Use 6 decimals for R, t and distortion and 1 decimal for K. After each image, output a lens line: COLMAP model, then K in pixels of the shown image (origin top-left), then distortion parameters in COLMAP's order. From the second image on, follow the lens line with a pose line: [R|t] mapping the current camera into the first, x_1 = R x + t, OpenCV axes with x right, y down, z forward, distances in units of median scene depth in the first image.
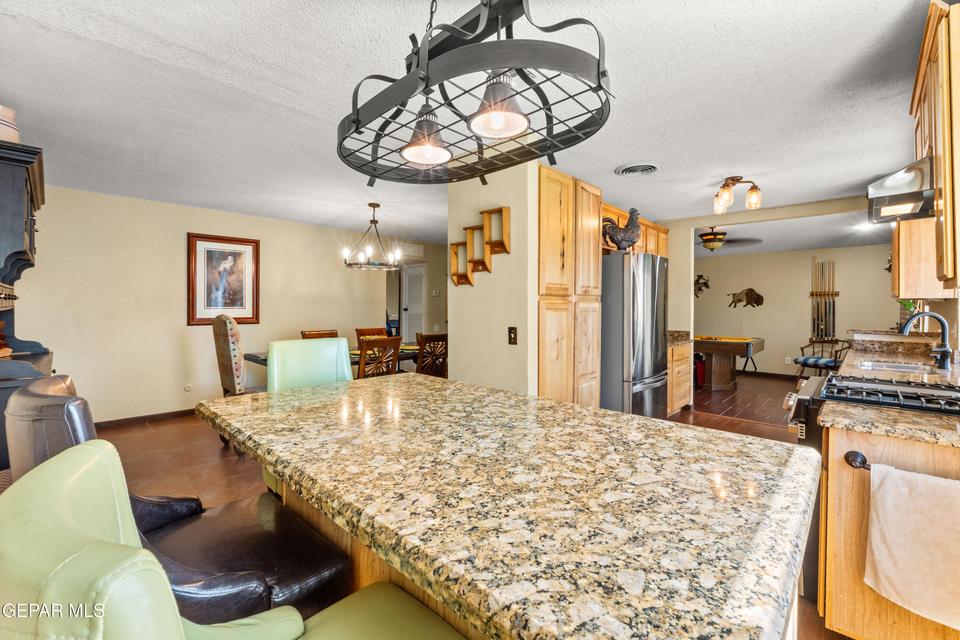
lens RADIAL K [[403.3, 0, 473.3], [0, 403.3, 309.8], [0, 0, 1]] dist [-0.012591, 0.001638]
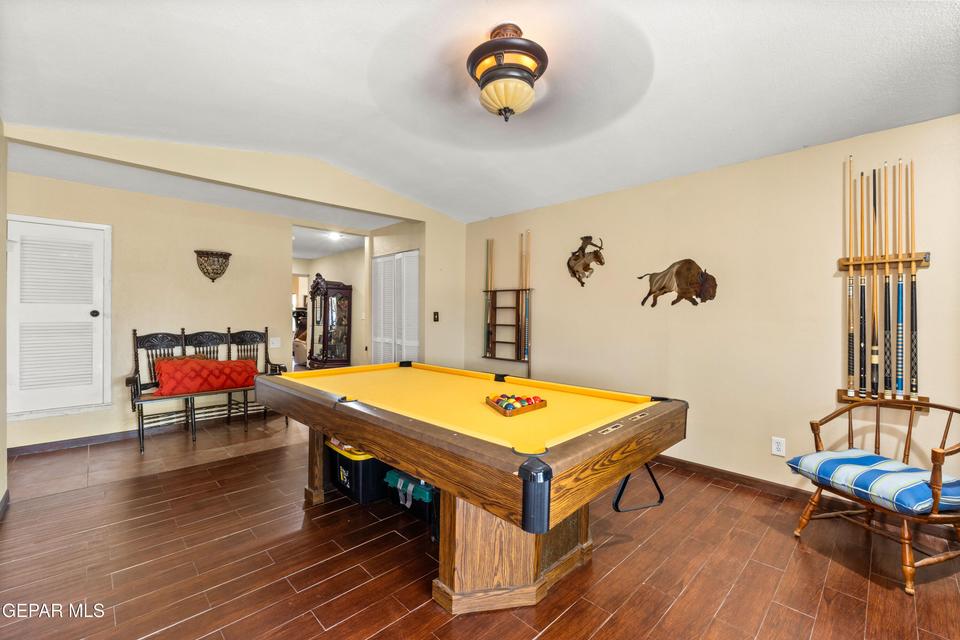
lens RADIAL K [[403.3, 0, 473.1], [0, 403.3, 313.2], [0, 0, 1]] dist [-0.012591, 0.001638]
pose [[0.999380, -0.002982, -0.035085, 1.133002], [0.002571, 0.999928, -0.011759, 0.014138], [0.035118, 0.011661, 0.999315, 1.355201]]
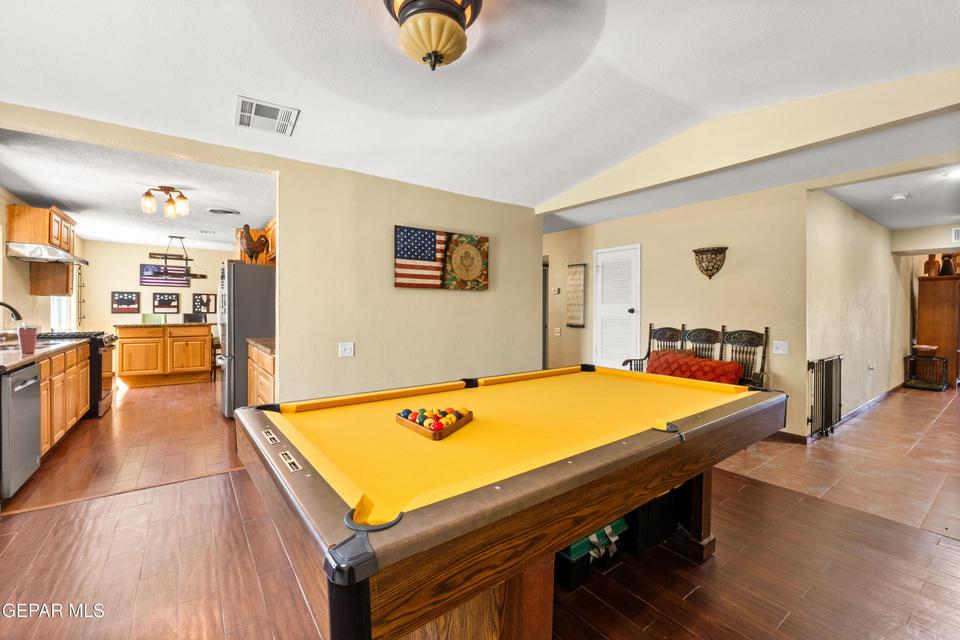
lens RADIAL K [[403.3, 0, 477.5], [0, 403.3, 311.5], [0, 0, 1]] dist [-0.012591, 0.001638]
pose [[-0.173834, -0.004711, -0.984764, 1.641718], [-0.015741, 0.999874, -0.002005, 0.014562], [0.984649, 0.015153, -0.173887, 2.104925]]
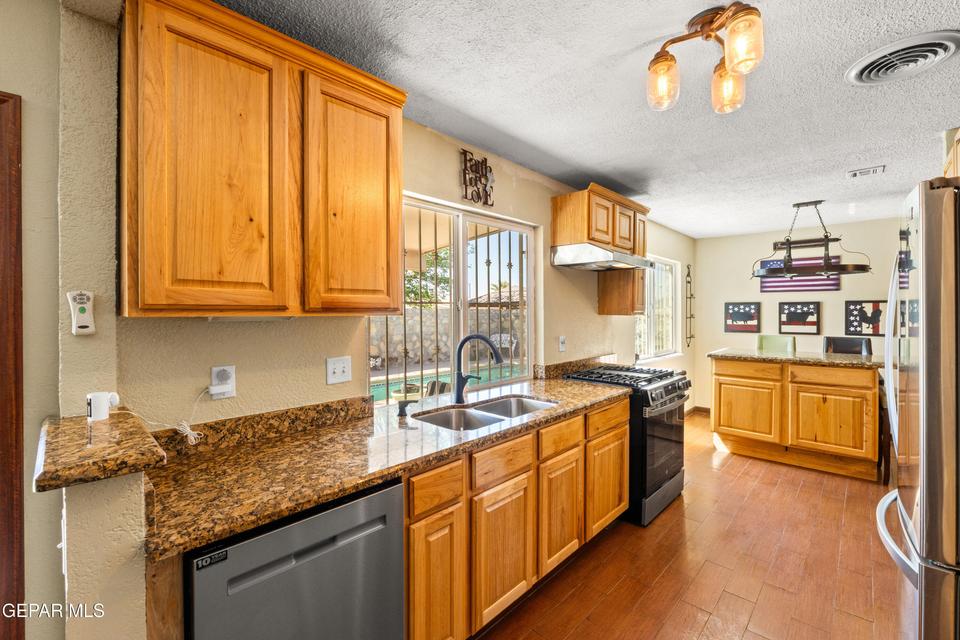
lens RADIAL K [[403.3, 0, 471.2], [0, 403.3, 314.0], [0, 0, 1]] dist [-0.012591, 0.001638]
pose [[-0.999973, -0.006480, 0.003406, 0.895066], [-0.006439, 0.999910, 0.011802, -0.032684], [-0.003482, 0.011779, -0.999925, 1.422898]]
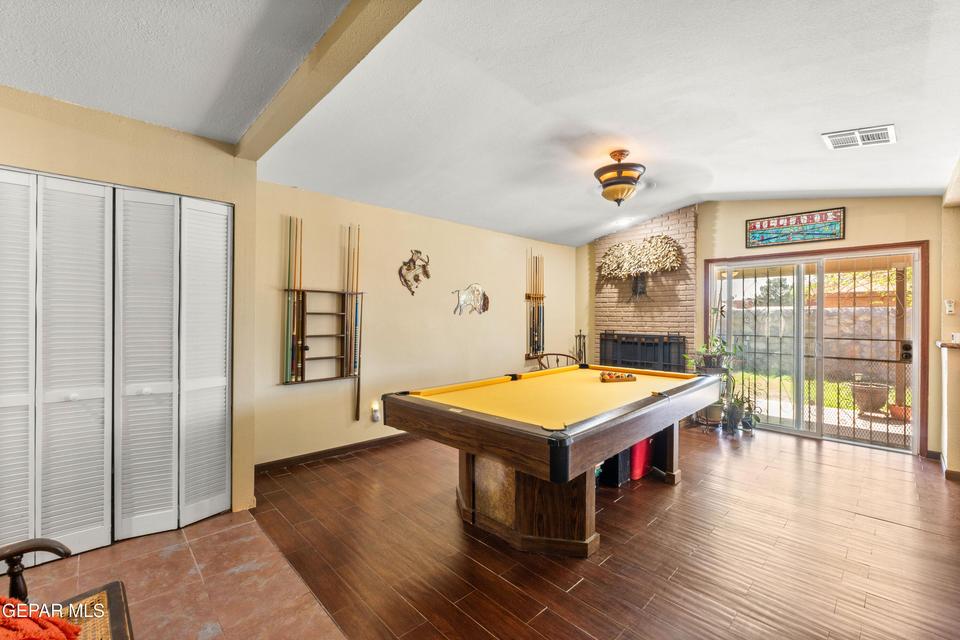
lens RADIAL K [[403.3, 0, 475.8], [0, 403.3, 316.3], [0, 0, 1]] dist [-0.012591, 0.001638]
pose [[0.036052, -0.010311, 0.999297, 0.152803], [0.006775, 0.999926, 0.010073, -0.020872], [-0.999327, 0.006407, 0.036119, 2.278345]]
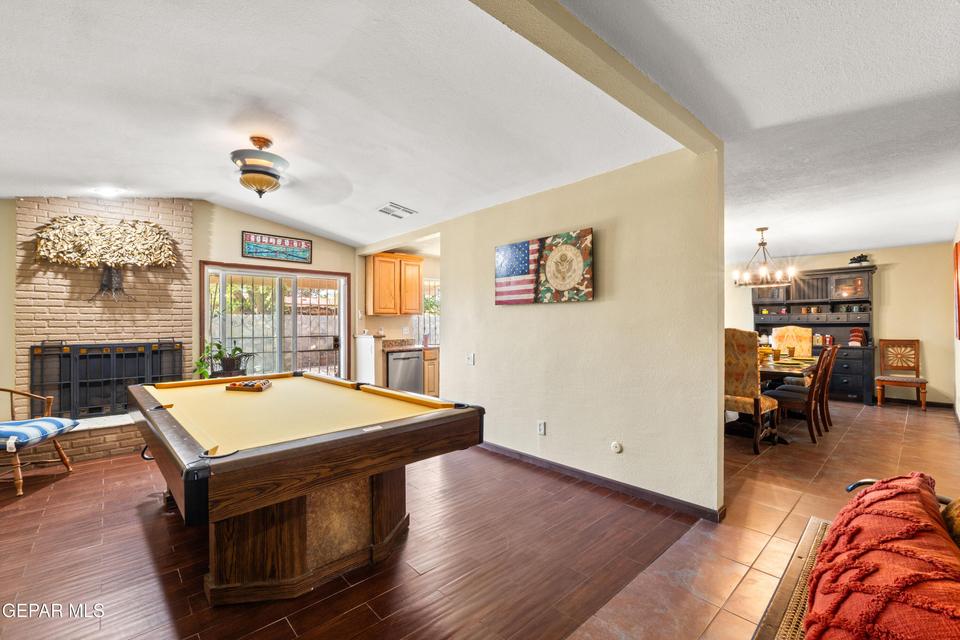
lens RADIAL K [[403.3, 0, 474.5], [0, 403.3, 321.0], [0, 0, 1]] dist [-0.012591, 0.001638]
pose [[-0.998139, -0.006988, 0.060576, 0.618048], [-0.006699, 0.999965, 0.004971, -0.009620], [-0.060609, 0.004556, -0.998151, 2.839168]]
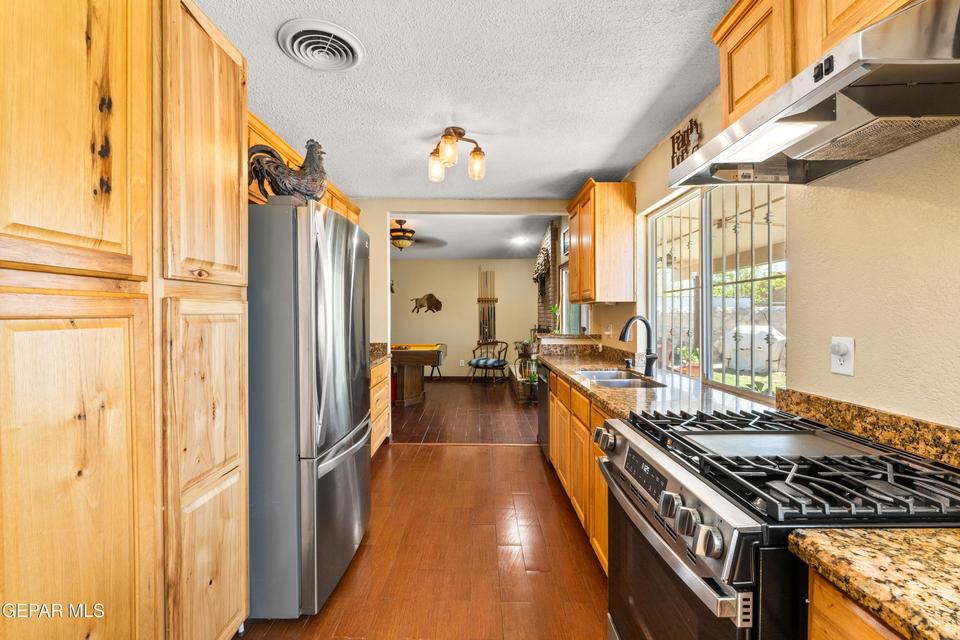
lens RADIAL K [[403.3, 0, 472.6], [0, 403.3, 317.1], [0, 0, 1]] dist [-0.012591, 0.001638]
pose [[0.727203, -0.011694, 0.686322, 0.179100], [0.010456, 0.999928, 0.005959, -0.000242], [-0.686342, 0.002842, 0.727273, 0.462095]]
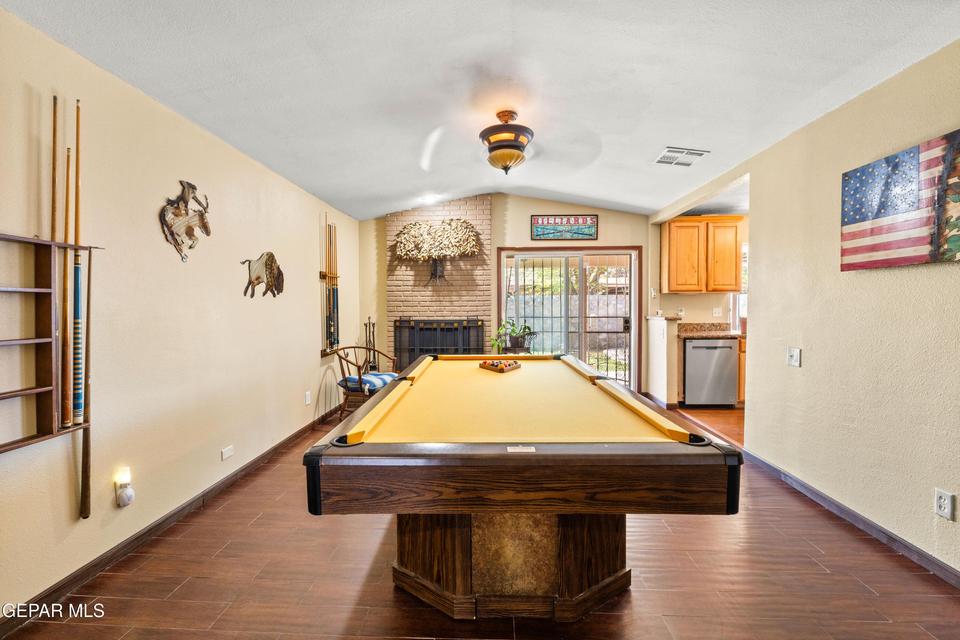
lens RADIAL K [[403.3, 0, 477.4], [0, 403.3, 312.9], [0, 0, 1]] dist [-0.012591, 0.001638]
pose [[-0.665337, -0.022114, 0.746215, 0.532685], [0.005595, 0.999385, 0.034605, -0.006610], [-0.746522, 0.027199, -0.664805, 2.606665]]
